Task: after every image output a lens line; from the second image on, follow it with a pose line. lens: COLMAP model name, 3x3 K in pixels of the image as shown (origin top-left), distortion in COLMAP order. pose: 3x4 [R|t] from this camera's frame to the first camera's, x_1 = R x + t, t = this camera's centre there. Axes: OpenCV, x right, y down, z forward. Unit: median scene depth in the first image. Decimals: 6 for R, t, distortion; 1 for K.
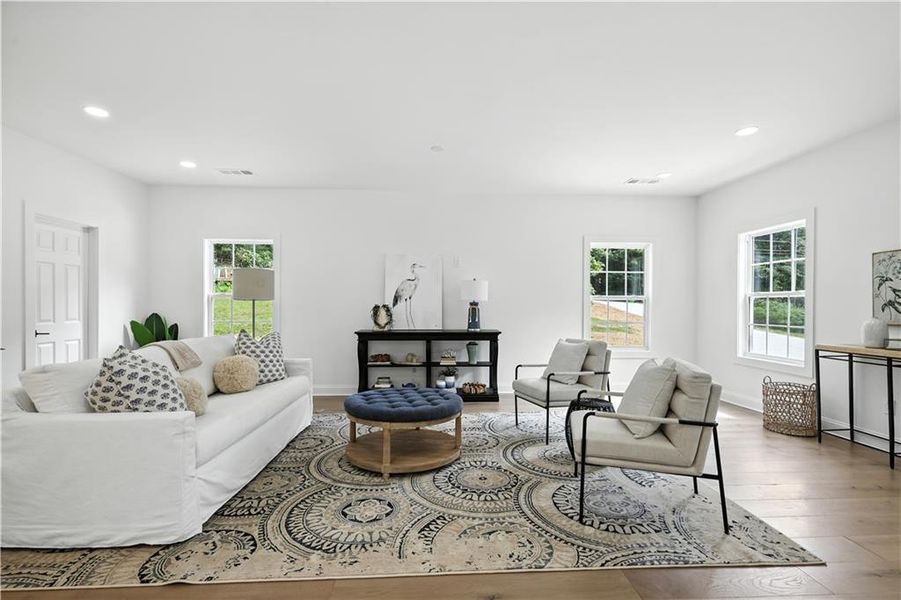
lens RADIAL K [[417.3, 0, 454.6], [0, 417.3, 300.9], [0, 0, 1]] dist [0.005011, 0.000333]
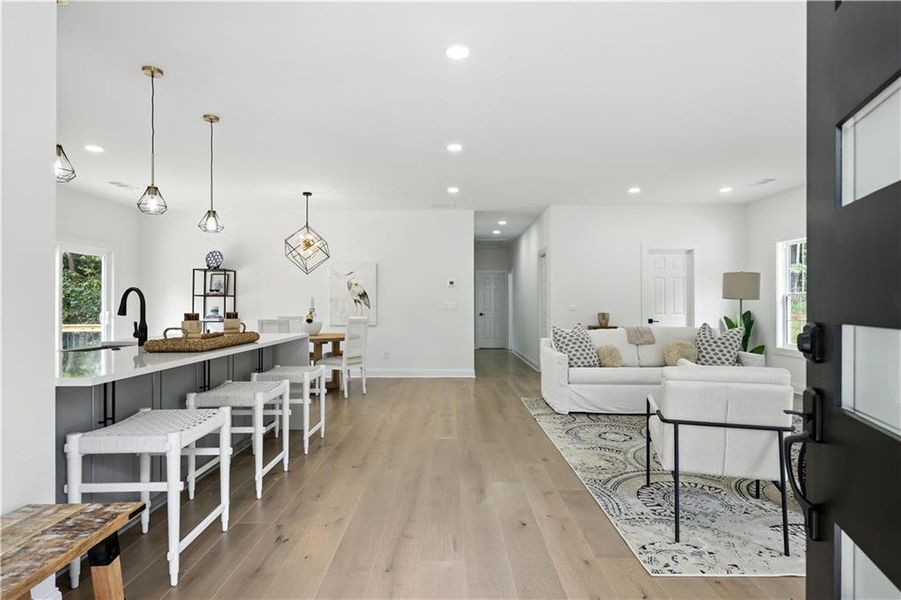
lens RADIAL K [[489.0, 0, 450.1], [0, 489.0, 303.5], [0, 0, 1]] dist [0.005479, 0.001461]
pose [[-0.053881, -0.004122, -0.998539, 1.009724], [0.008790, 0.999951, -0.004602, 0.009924], [0.998509, -0.009025, -0.053842, 0.311002]]
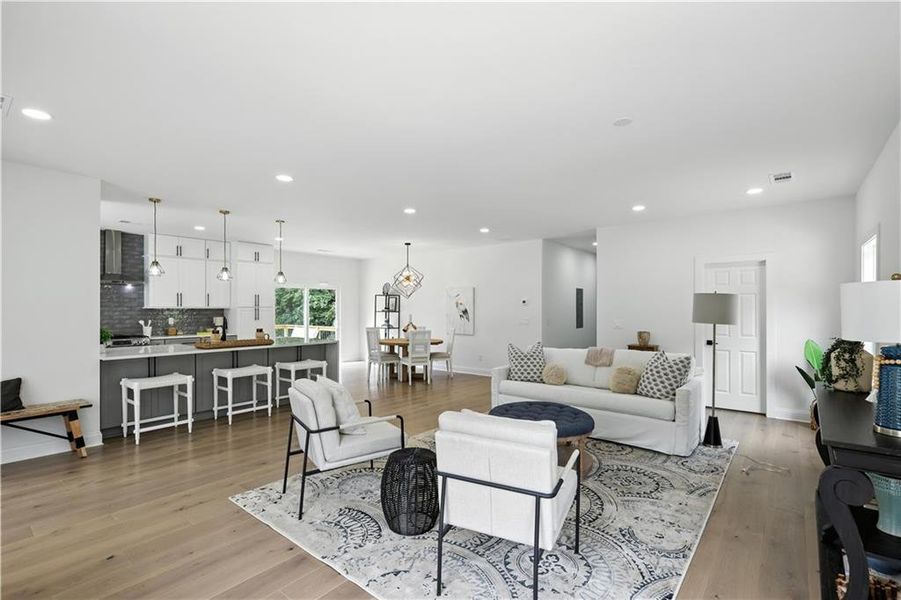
lens RADIAL K [[417.3, 0, 449.0], [0, 417.3, 306.5], [0, 0, 1]] dist [0.005011, 0.000333]
pose [[-0.678963, -0.005934, -0.734148, 0.749203], [0.004574, 0.999914, -0.012312, -0.037757], [0.734158, -0.011717, -0.678877, 1.357211]]
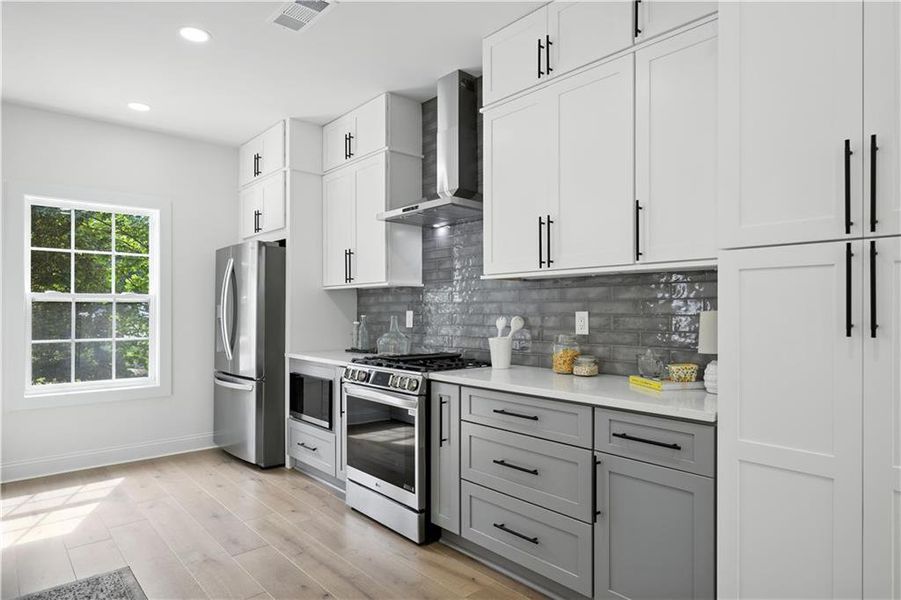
lens RADIAL K [[526.4, 0, 450.2], [0, 526.4, 307.9], [0, 0, 1]] dist [-0.017813, 0.000632]
pose [[-0.622291, -0.000435, 0.782786, -0.293858], [-0.006073, 0.999972, -0.004273, -0.014631], [-0.782762, -0.007413, -0.622277, -0.453776]]
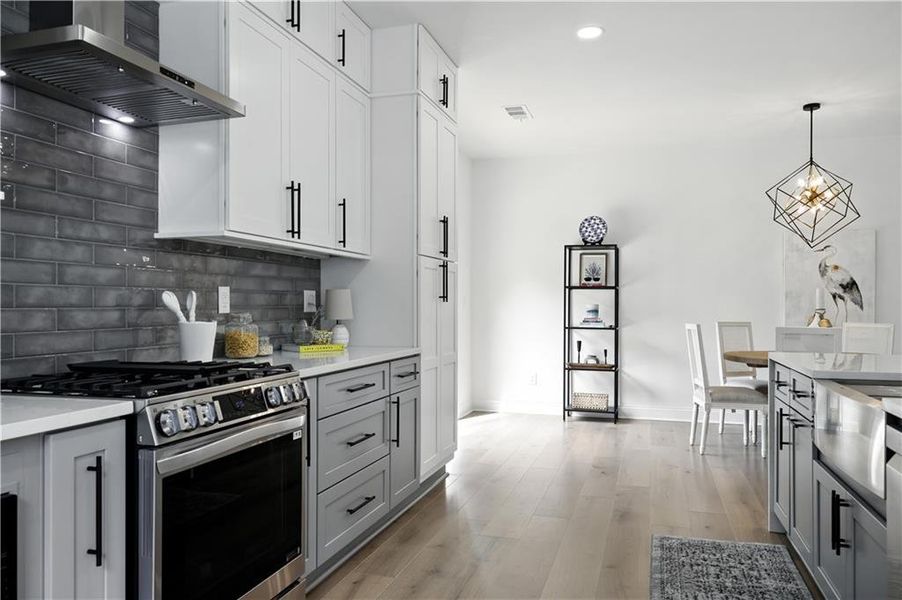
lens RADIAL K [[674.5, 0, 449.0], [0, 674.5, 305.8], [0, 0, 1]] dist [-0.001055, 0.000881]
pose [[-0.336920, -0.001759, -0.941532, 0.831653], [0.003324, 0.999990, -0.003058, 0.012391], [0.941527, -0.004160, -0.336911, -0.528218]]
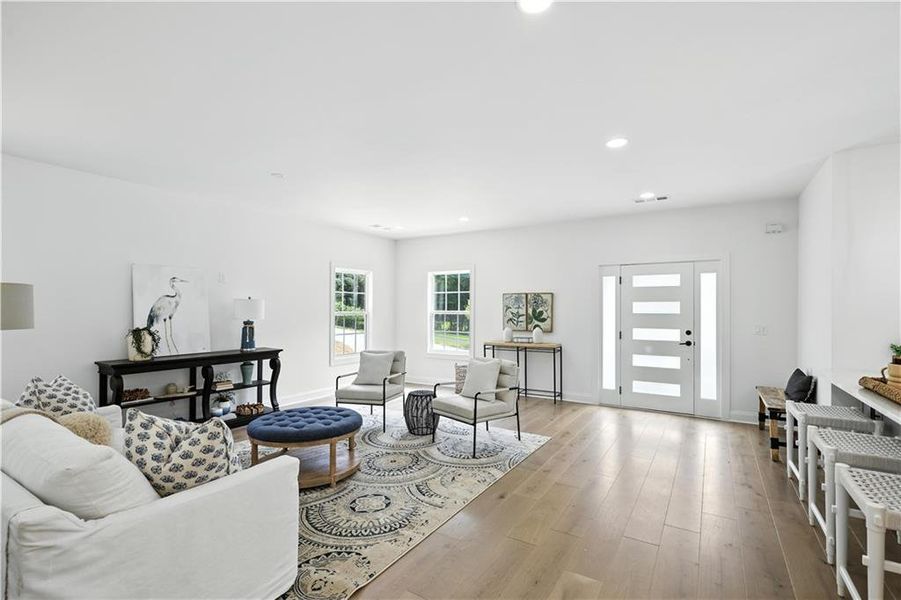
lens RADIAL K [[417.3, 0, 458.8], [0, 417.3, 302.8], [0, 0, 1]] dist [0.005011, 0.000333]
pose [[0.570171, 0.010974, 0.821453, -0.669765], [-0.008559, 0.999936, -0.007418, -0.051351], [-0.821481, -0.002802, 0.570228, 0.054625]]
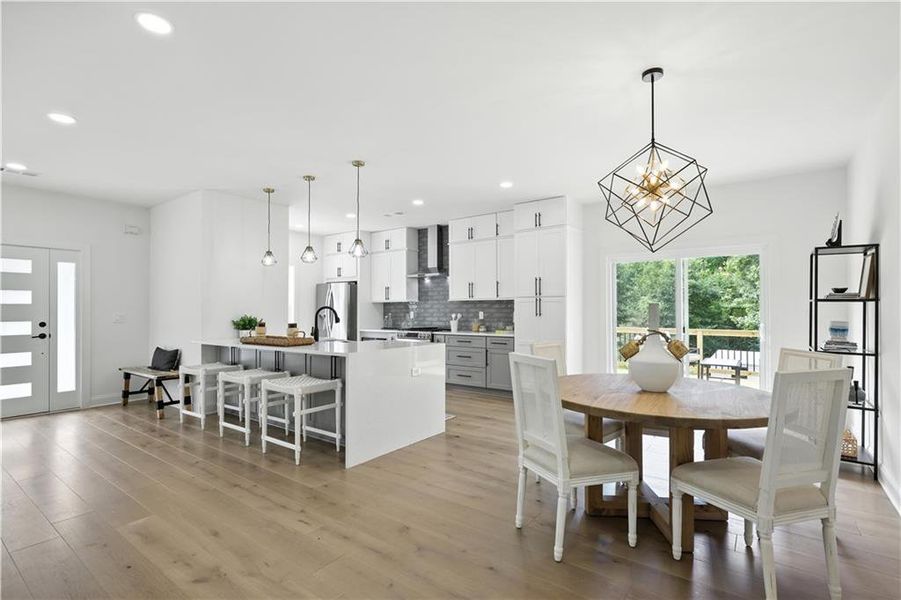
lens RADIAL K [[423.6, 0, 453.6], [0, 423.6, 307.4], [0, 0, 1]] dist [0.000930, -0.003478]
pose [[-0.774507, 0.003899, 0.632553, -0.897746], [-0.004040, 0.999930, -0.011110, -0.011282], [-0.632552, -0.011160, -0.774438, 0.436992]]
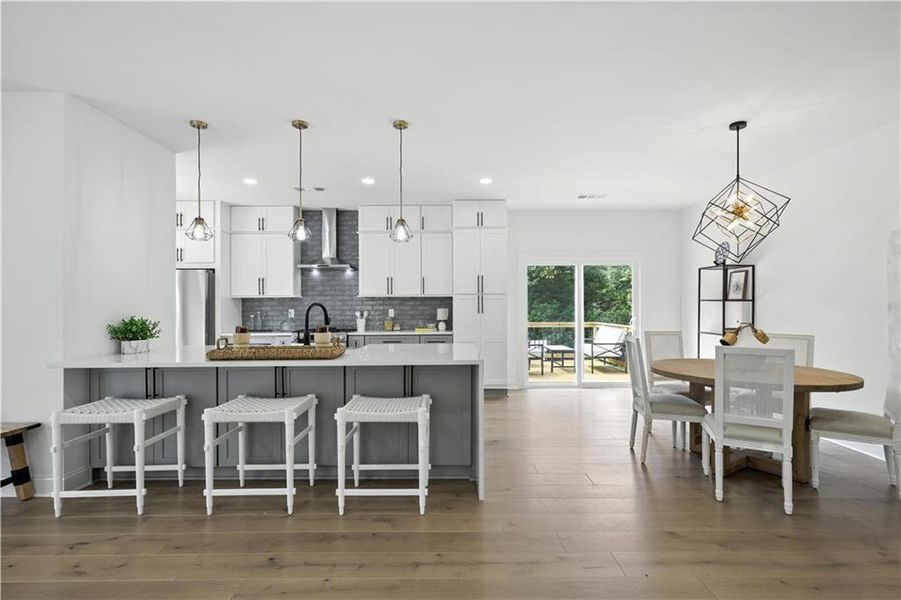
lens RADIAL K [[417.3, 0, 451.4], [0, 417.3, 309.5], [0, 0, 1]] dist [0.005011, 0.000333]
pose [[-0.998746, 0.000852, 0.050054, -0.159767], [0.000855, 1.000000, 0.000039, -0.011610], [-0.050054, 0.000082, -0.998747, 0.606470]]
